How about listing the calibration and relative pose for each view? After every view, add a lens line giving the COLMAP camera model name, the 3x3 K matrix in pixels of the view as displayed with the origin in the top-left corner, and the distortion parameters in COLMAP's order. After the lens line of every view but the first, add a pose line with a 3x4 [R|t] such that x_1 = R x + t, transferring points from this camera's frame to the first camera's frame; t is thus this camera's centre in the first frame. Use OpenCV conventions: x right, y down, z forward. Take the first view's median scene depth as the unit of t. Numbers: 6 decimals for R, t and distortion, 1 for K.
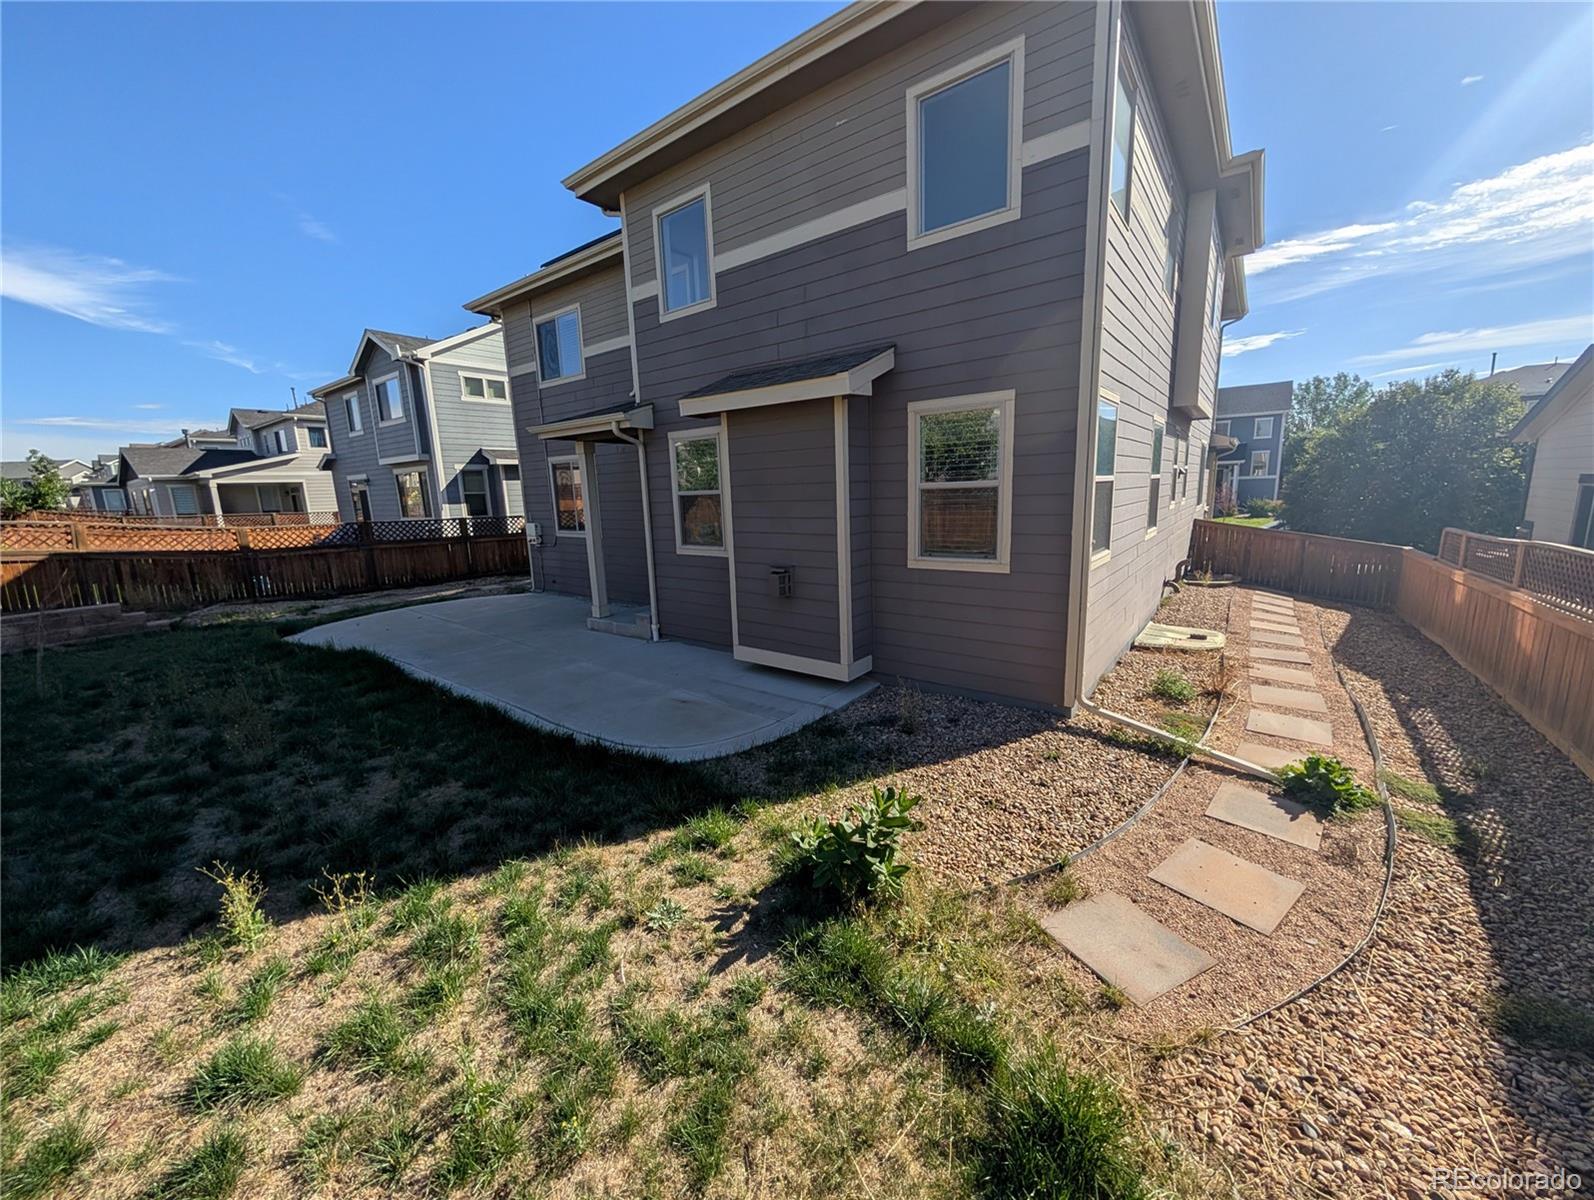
lens RADIAL K [[608.6, 0, 797.0], [0, 608.6, 600.0], [0, 0, 1]] dist [0.000268, -0.000081]
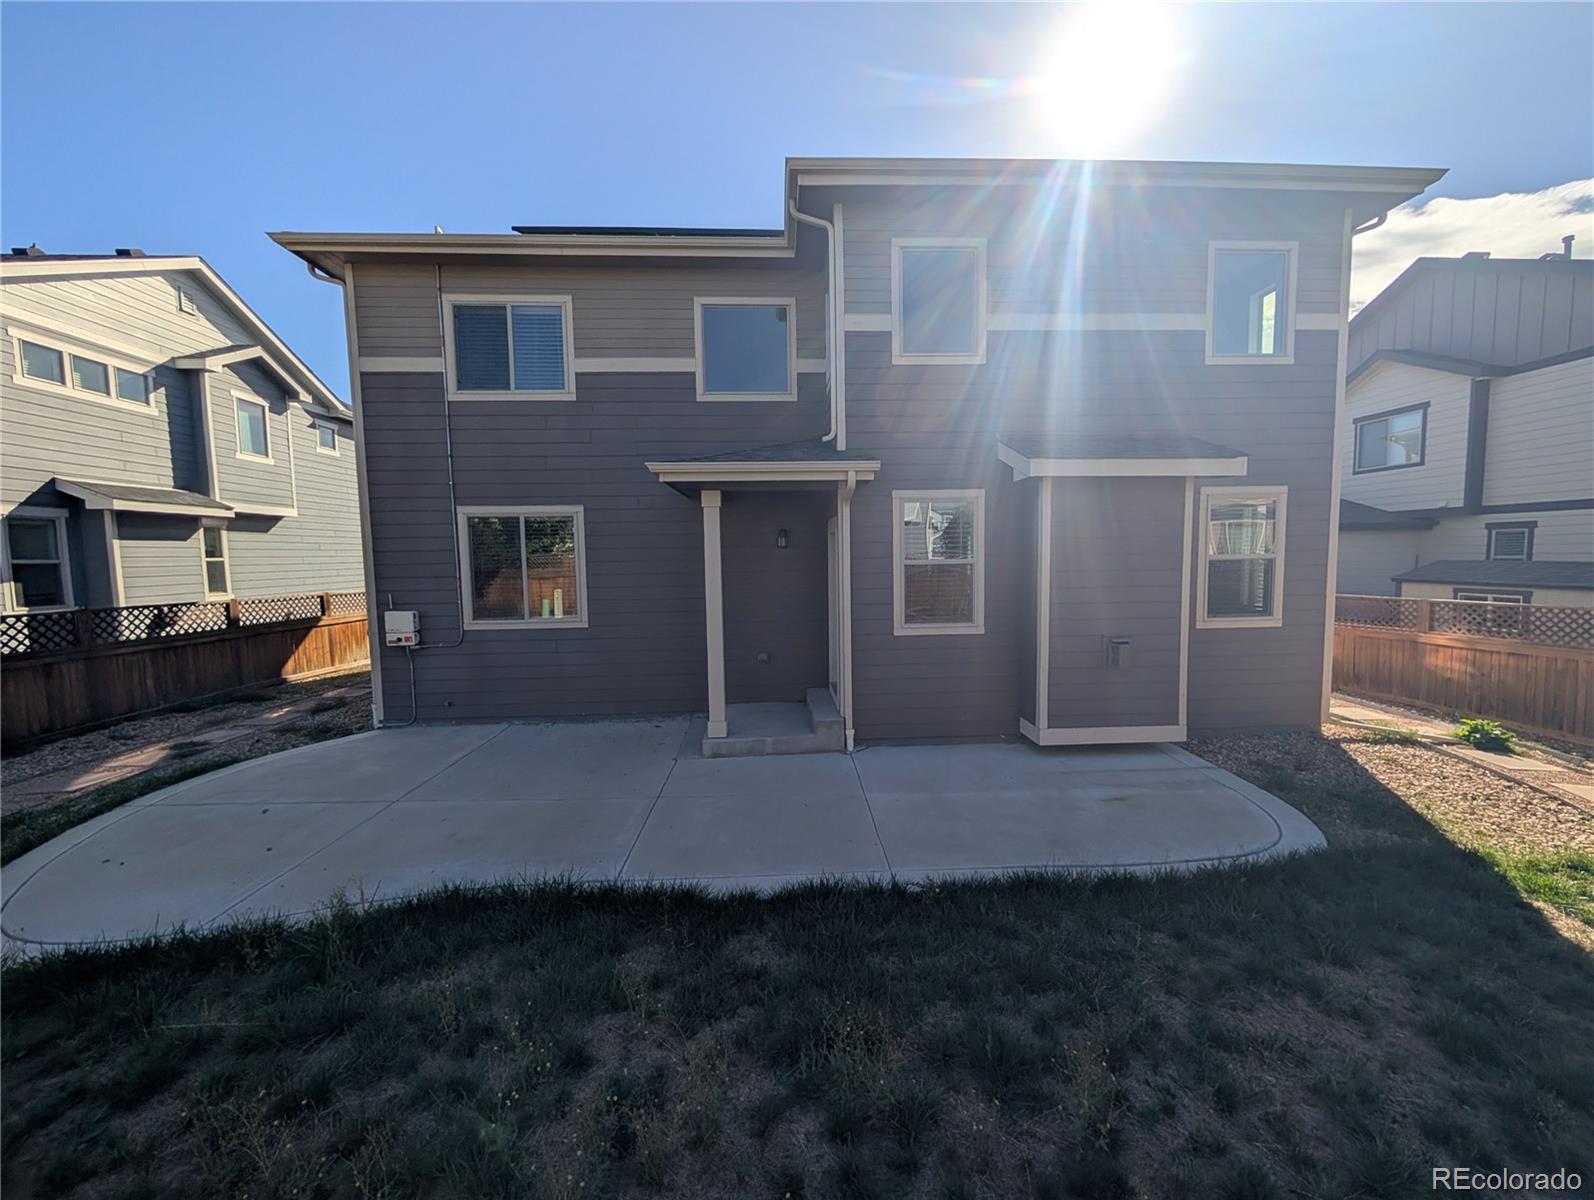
lens RADIAL K [[608.6, 0, 797.0], [0, 608.6, 600.0], [0, 0, 1]] dist [0.000268, -0.000081]
pose [[0.760989, -0.036258, 0.647751, -0.676031], [0.110137, 0.991164, -0.073910, -0.063277], [-0.639348, 0.127586, 0.758258, 0.371045]]
